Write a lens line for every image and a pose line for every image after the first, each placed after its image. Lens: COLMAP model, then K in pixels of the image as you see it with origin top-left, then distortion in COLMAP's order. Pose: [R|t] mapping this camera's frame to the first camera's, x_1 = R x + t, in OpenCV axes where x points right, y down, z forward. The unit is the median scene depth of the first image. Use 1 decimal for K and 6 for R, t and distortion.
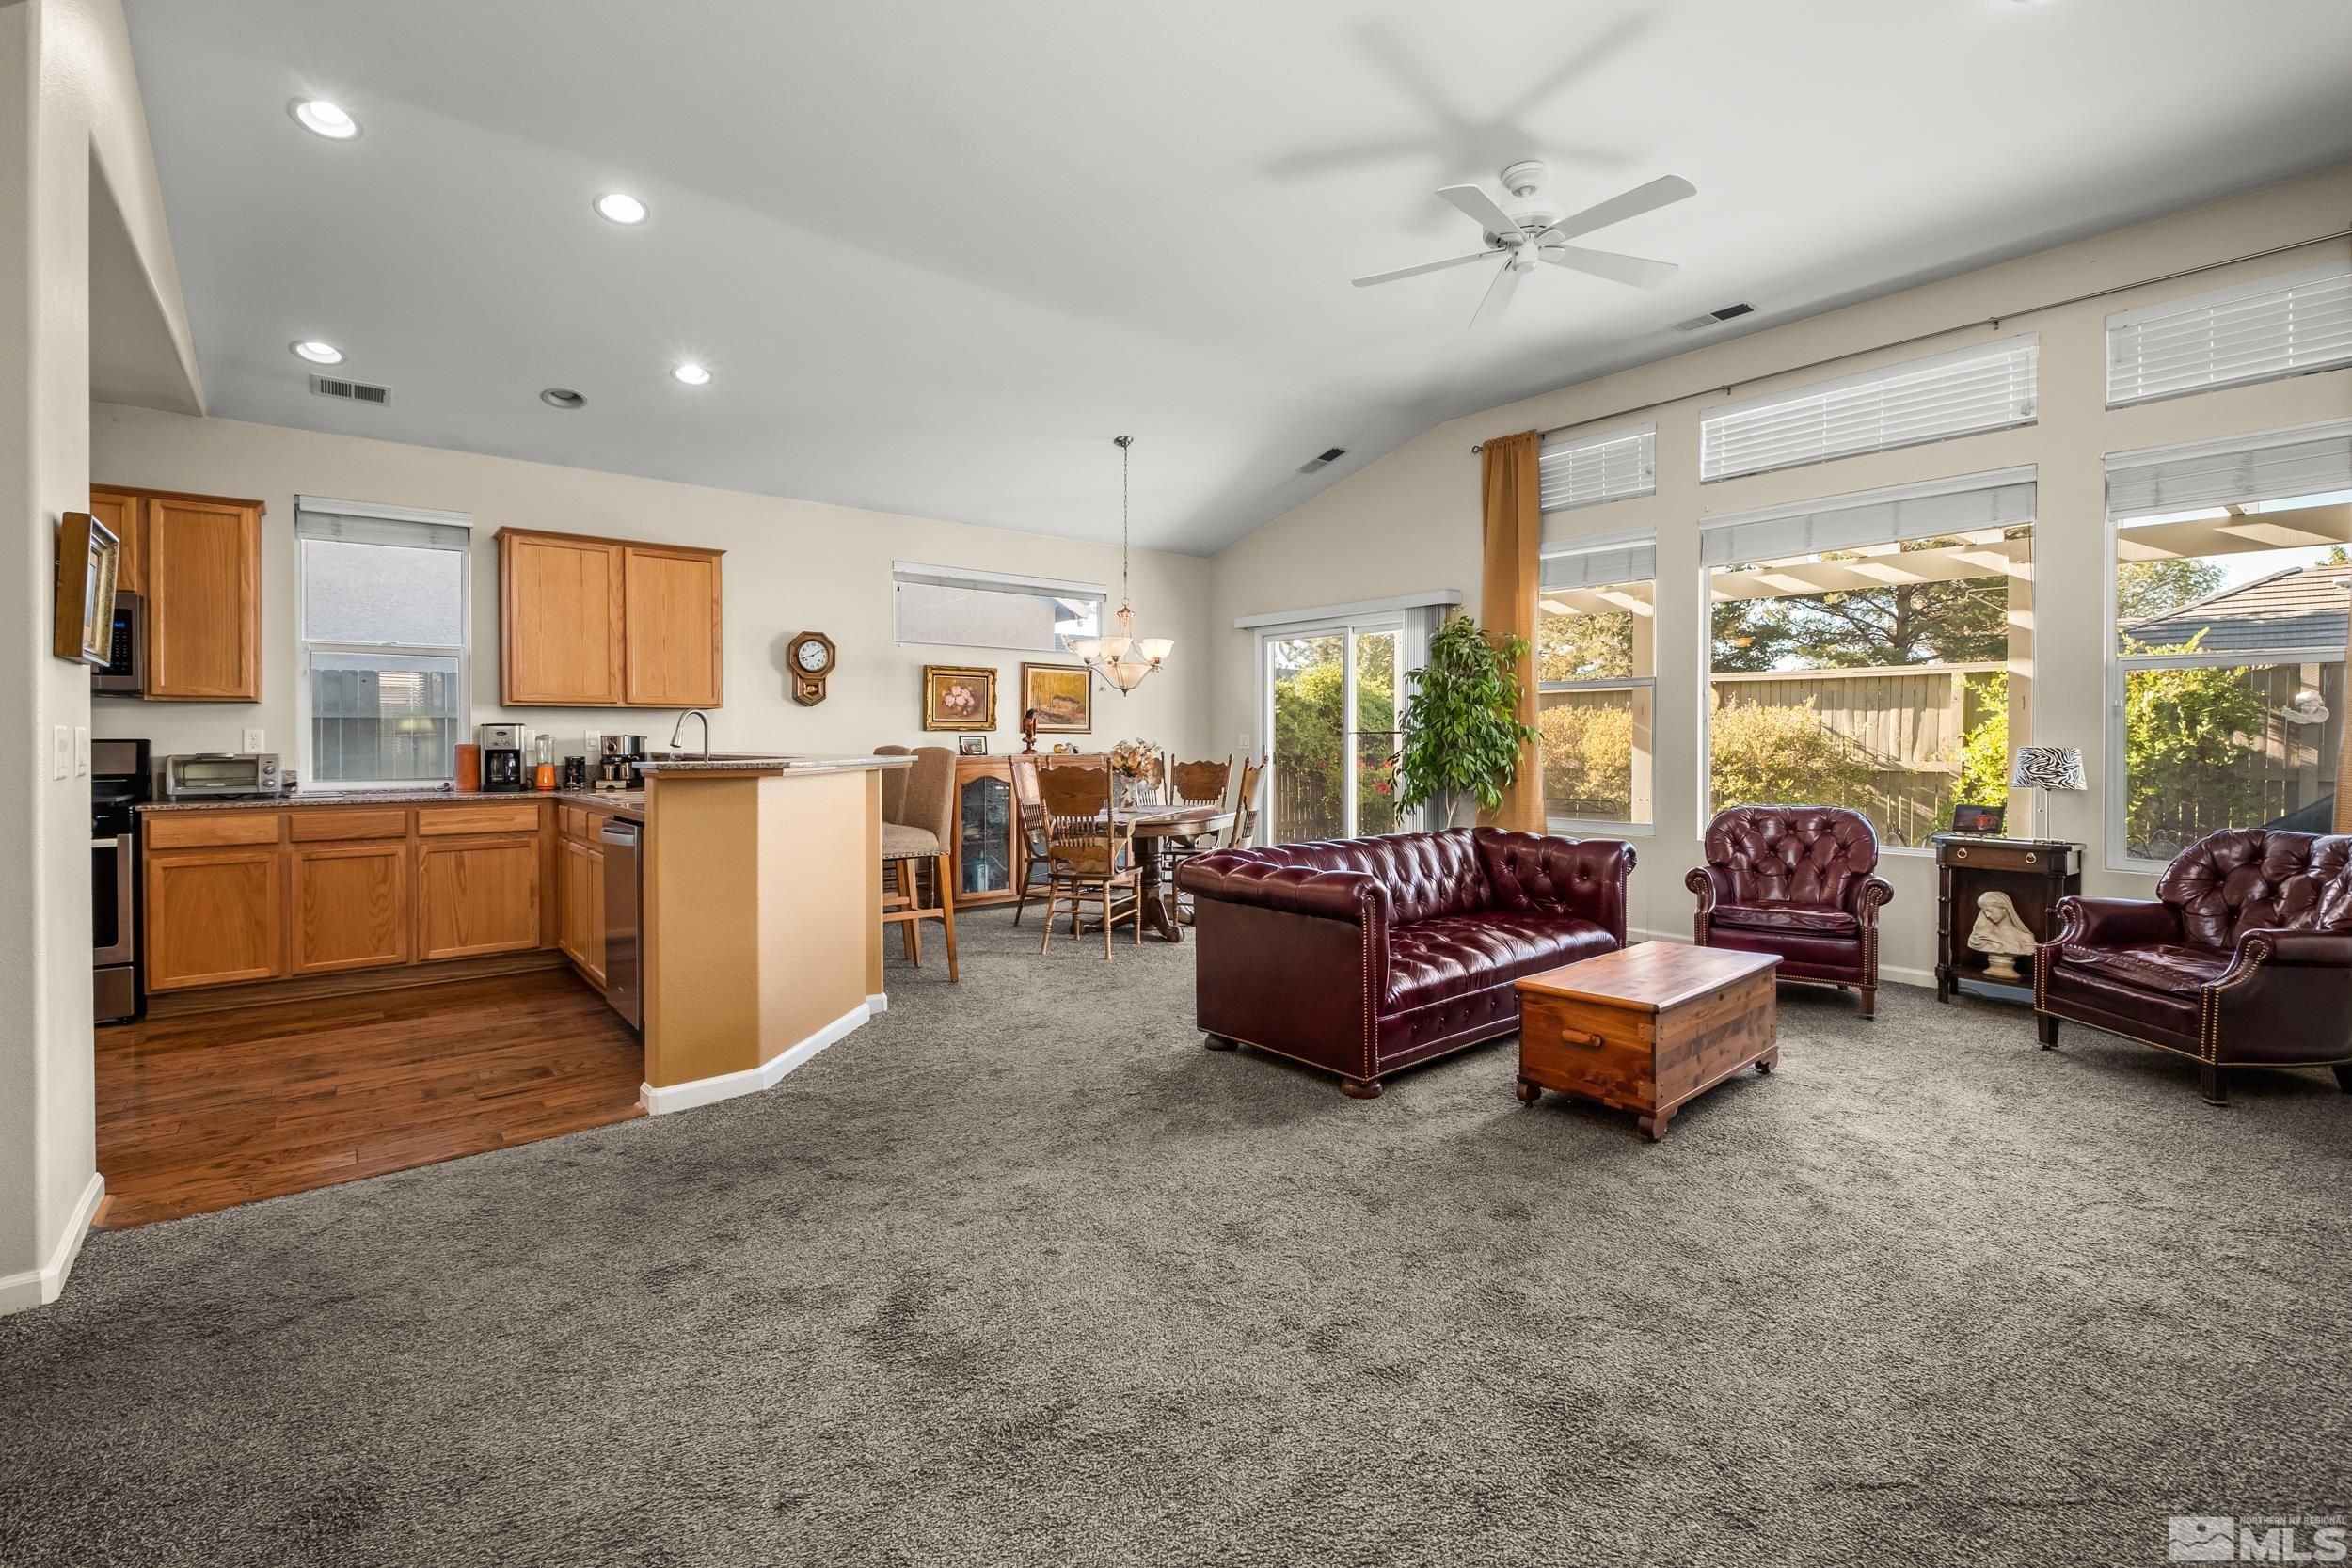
lens RADIAL K [[1055.5, 0, 1166.1], [0, 1055.5, 745.2], [0, 0, 1]] dist [0.009535, -0.004398]
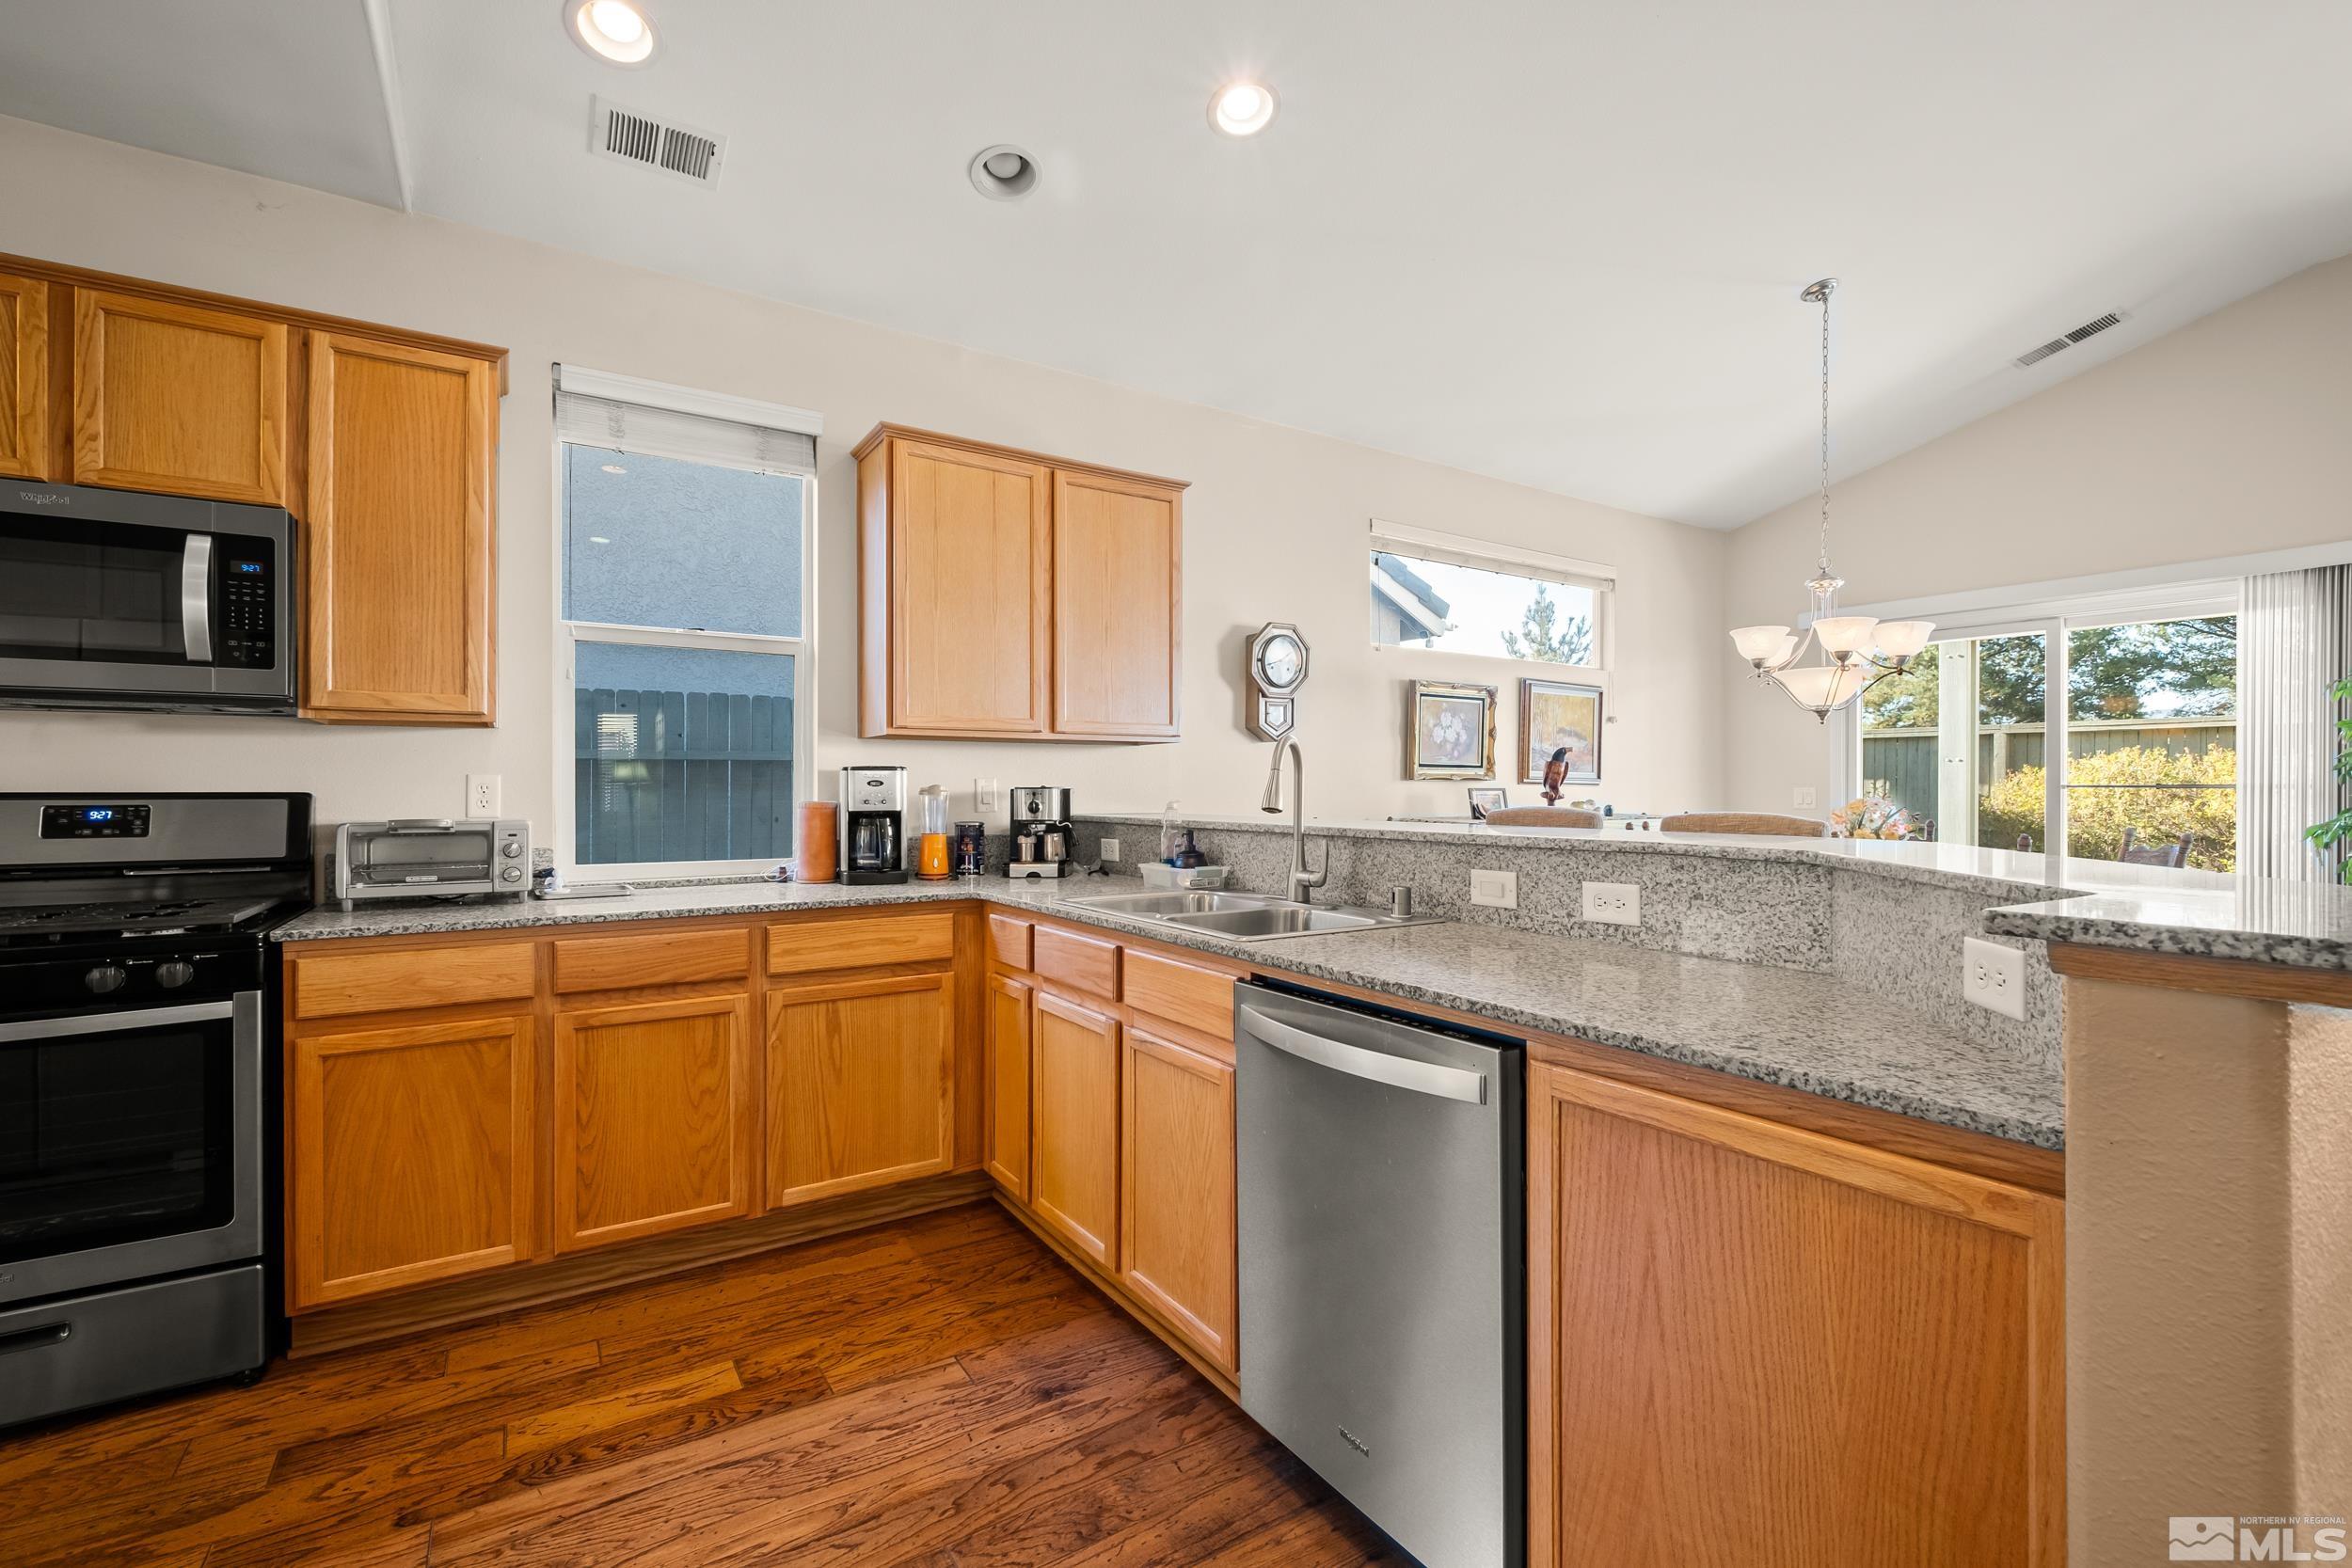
lens RADIAL K [[1055.5, 0, 1174.5], [0, 1055.5, 787.6], [0, 0, 1]] dist [0.009535, -0.004398]
pose [[0.993477, 0.003136, -0.113994, -0.384692], [-0.003928, 0.999970, -0.006728, -0.005201], [0.113969, 0.007132, 0.993459, 0.430130]]
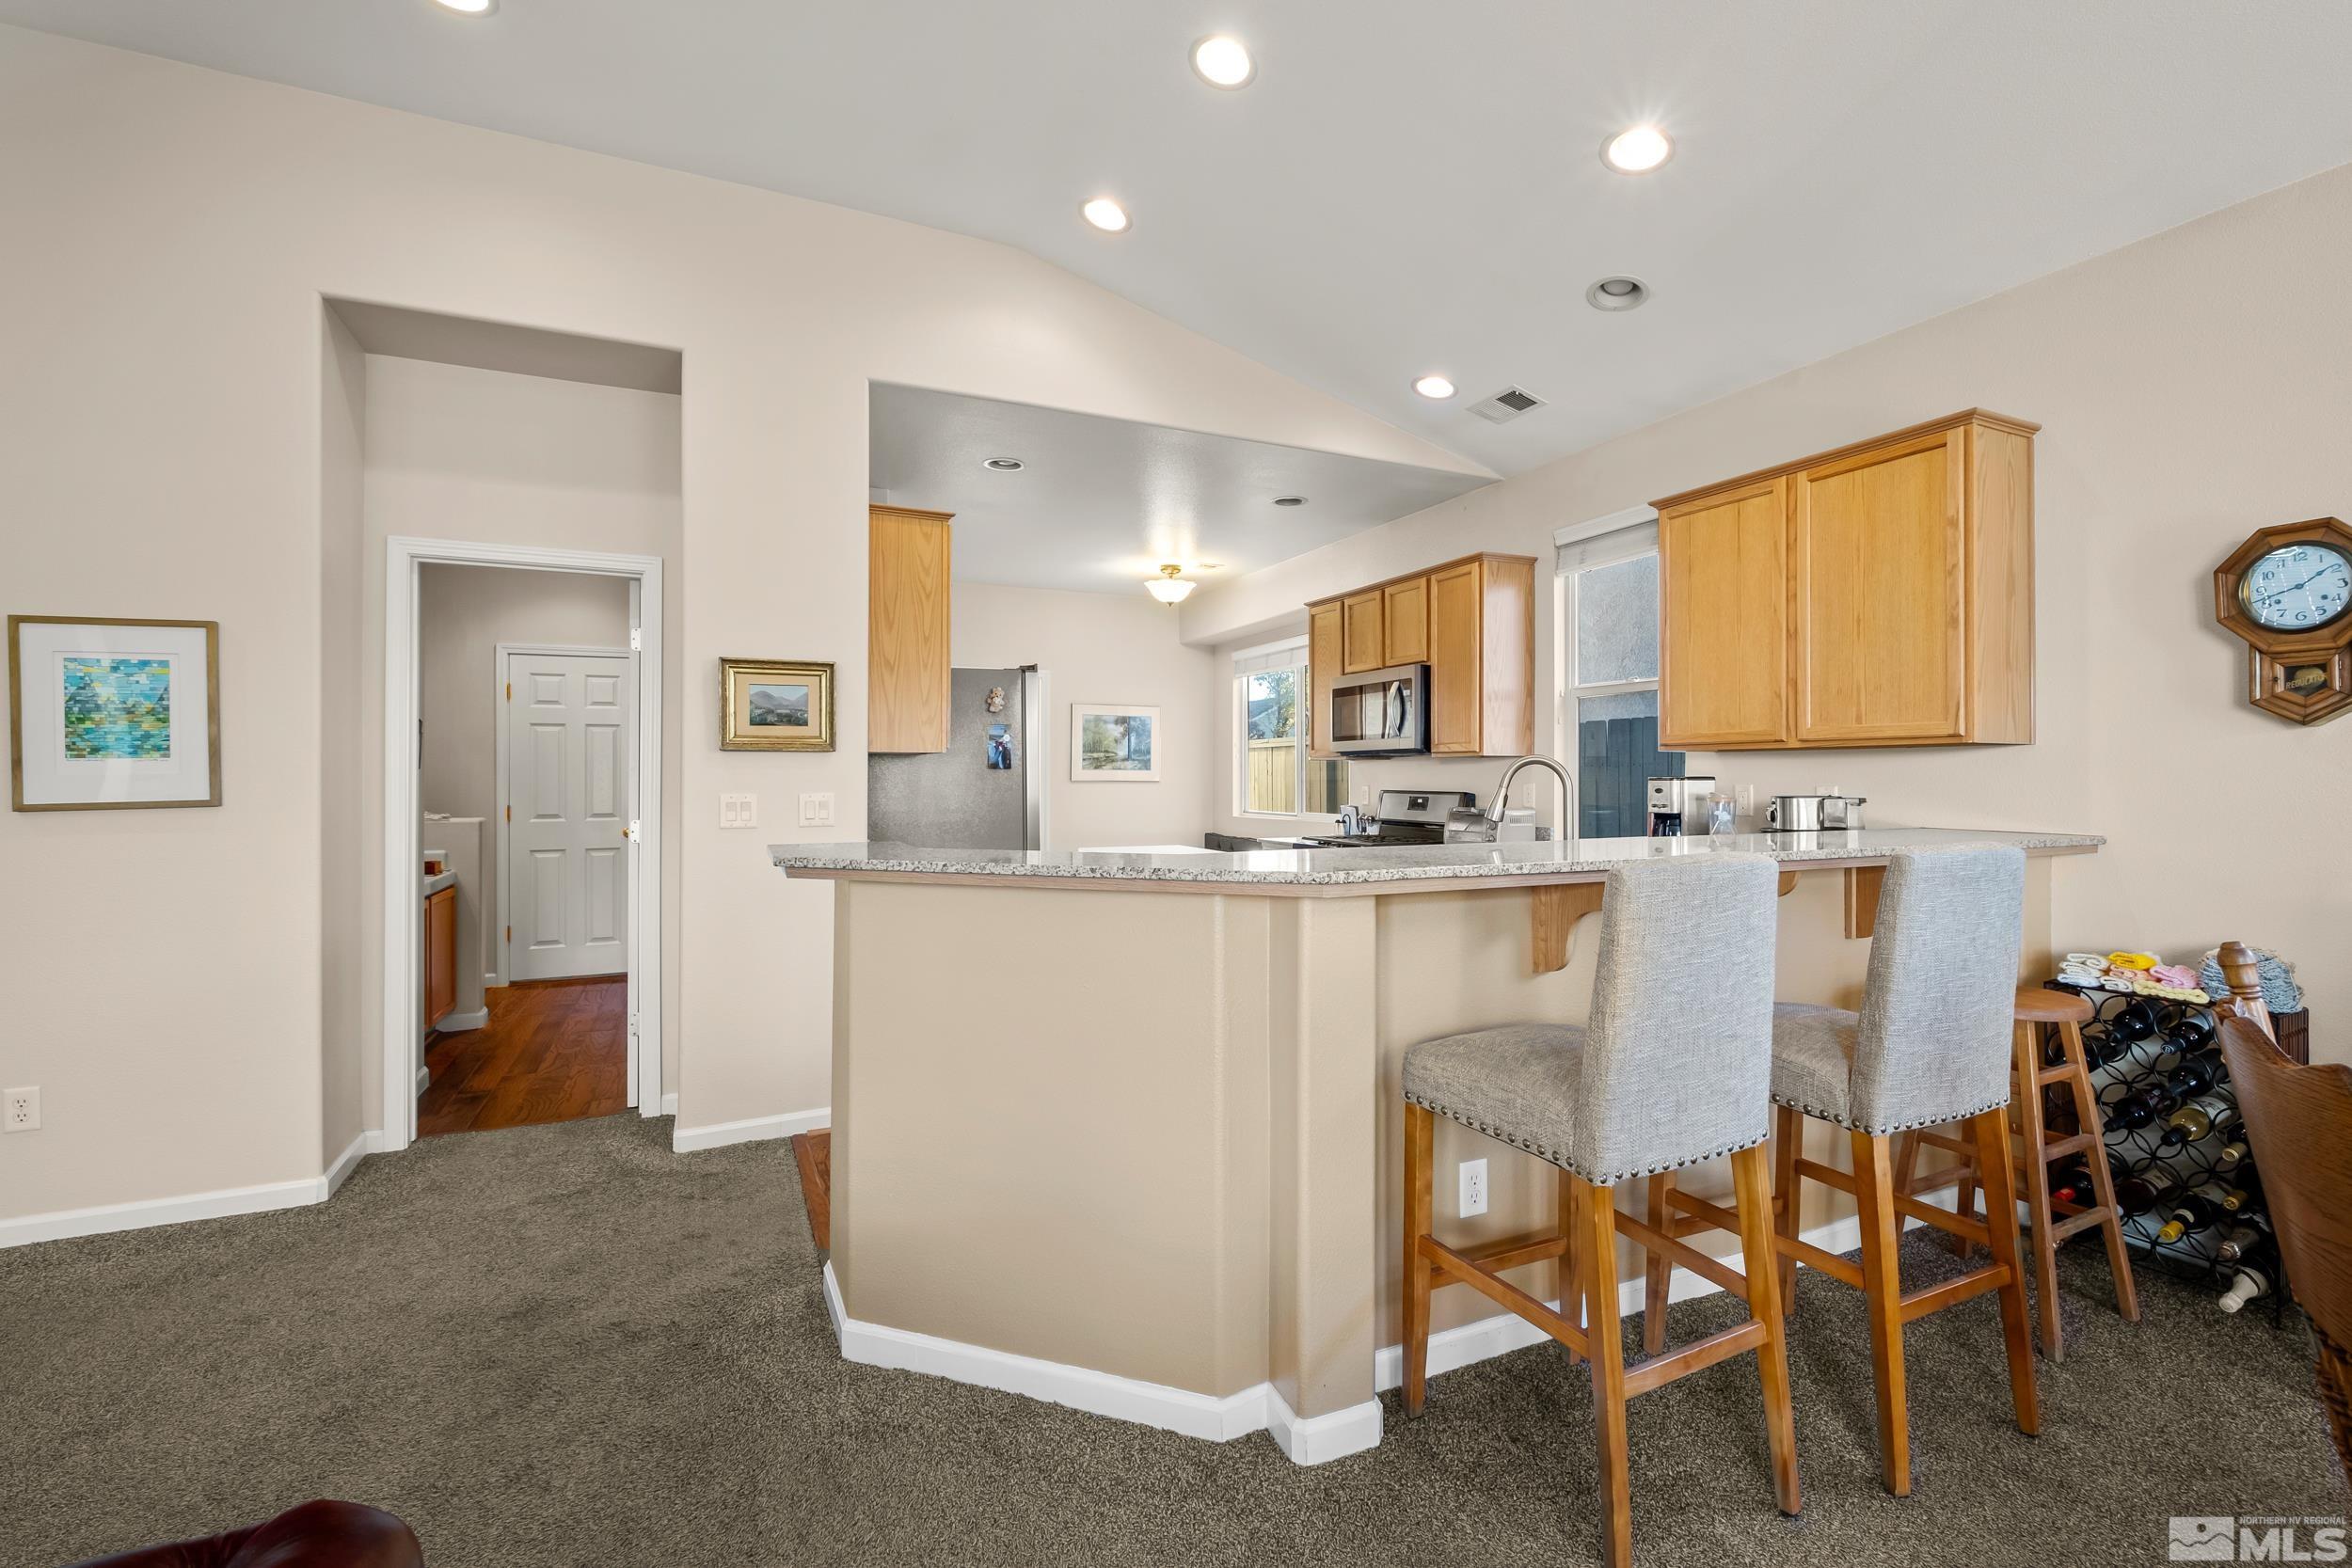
lens RADIAL K [[1055.5, 0, 1254.9], [0, 1055.5, 780.6], [0, 0, 1]] dist [0.009535, -0.004398]
pose [[-0.207917, 0.000193, -0.978146, 0.122493], [-0.010406, 0.999943, 0.002410, -0.016886], [0.978091, 0.010679, -0.207903, 0.854763]]
